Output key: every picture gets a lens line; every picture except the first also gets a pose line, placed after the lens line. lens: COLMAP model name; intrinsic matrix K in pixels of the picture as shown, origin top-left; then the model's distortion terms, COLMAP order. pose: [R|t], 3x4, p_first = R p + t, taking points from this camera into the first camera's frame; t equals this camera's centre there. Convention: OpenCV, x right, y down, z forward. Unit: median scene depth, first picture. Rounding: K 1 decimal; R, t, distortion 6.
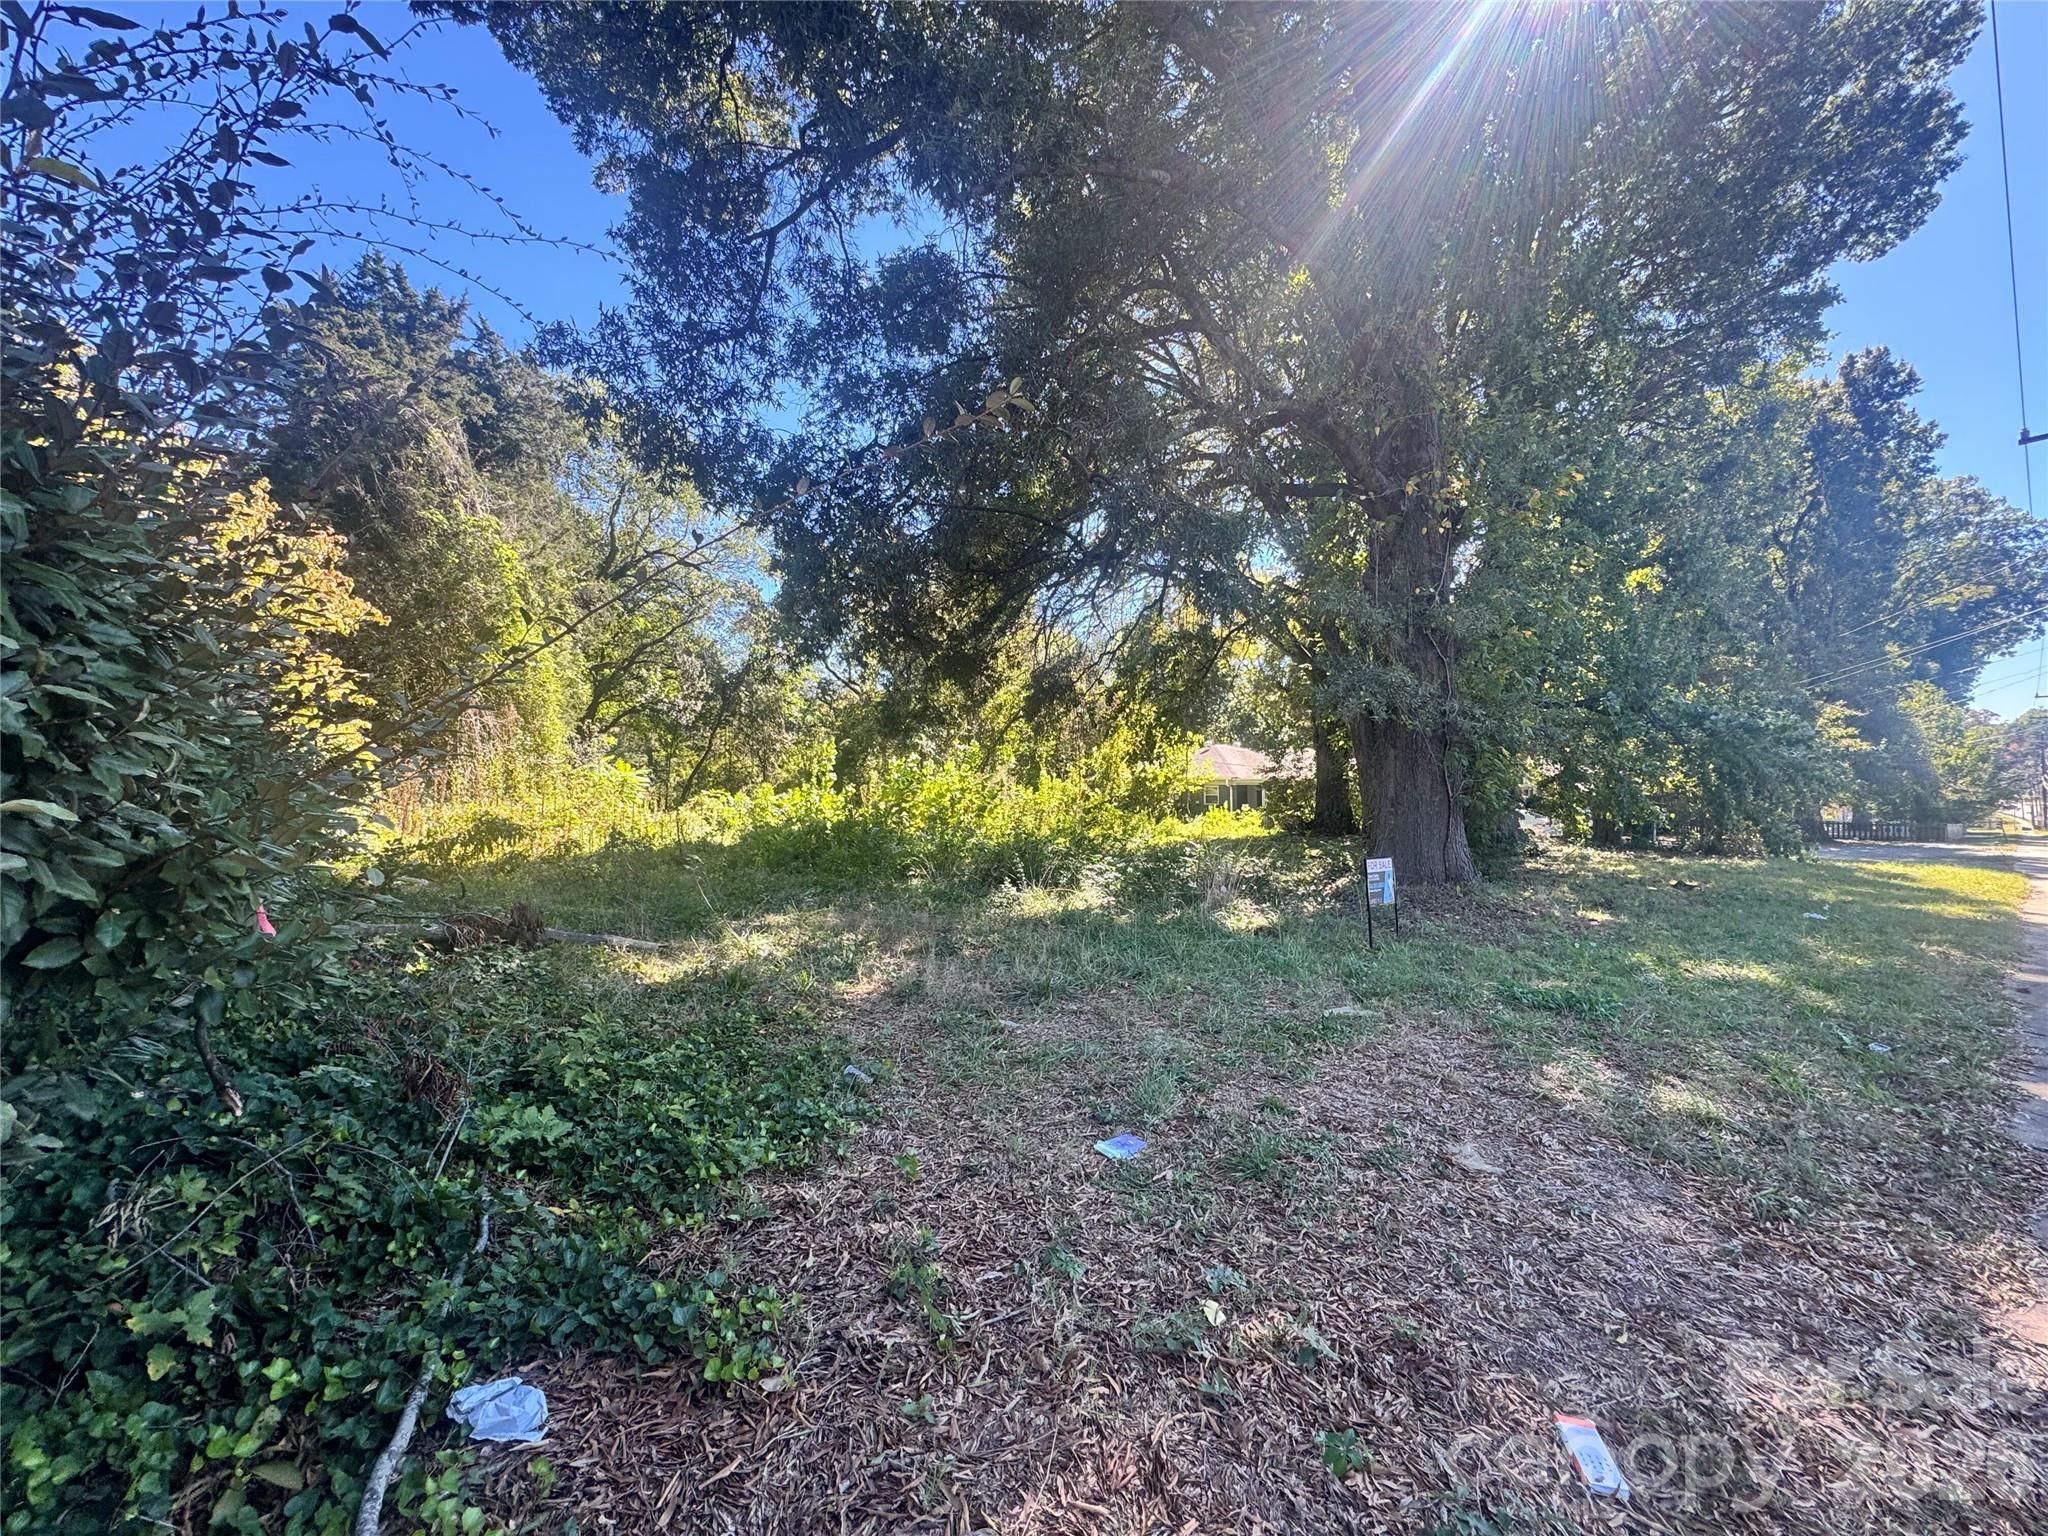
lens RADIAL K [[821.9, 0, 1024.6], [0, 821.9, 765.2], [0, 0, 1]] dist [-0.004093, 0.000668]
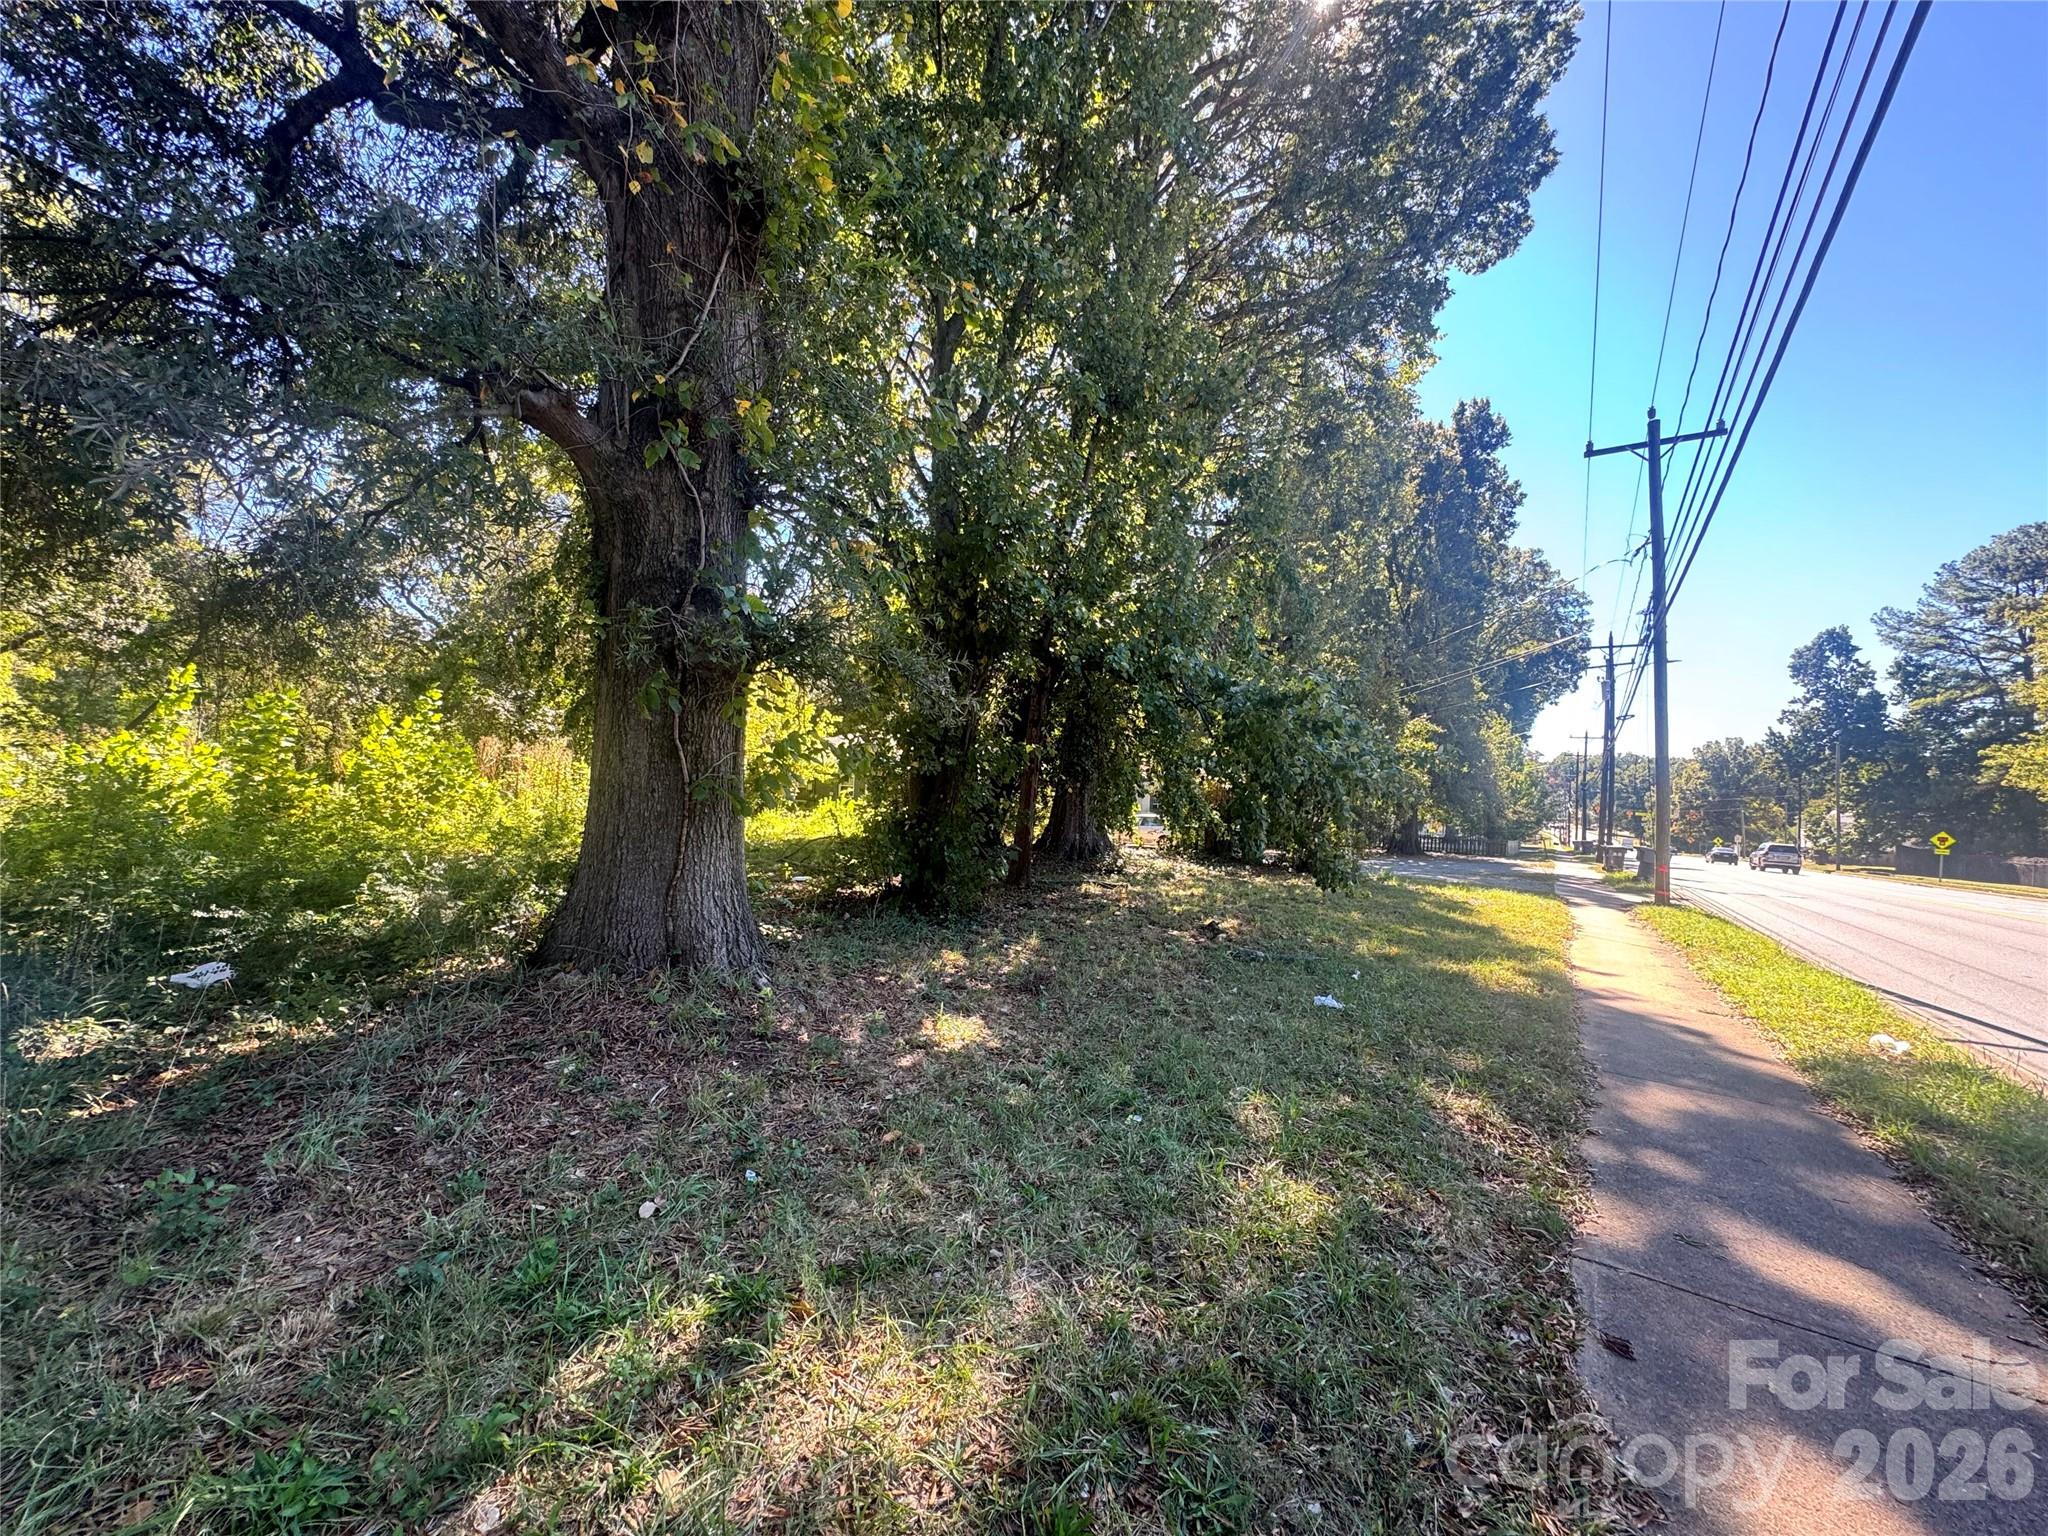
lens RADIAL K [[821.9, 0, 1018.6], [0, 821.9, 763.2], [0, 0, 1]] dist [-0.004093, 0.000668]
pose [[0.952952, 0.052971, 0.298456, 0.161191], [-0.055327, 0.998468, -0.000556, 0.002911], [-0.298029, -0.015983, 0.954423, 0.140200]]
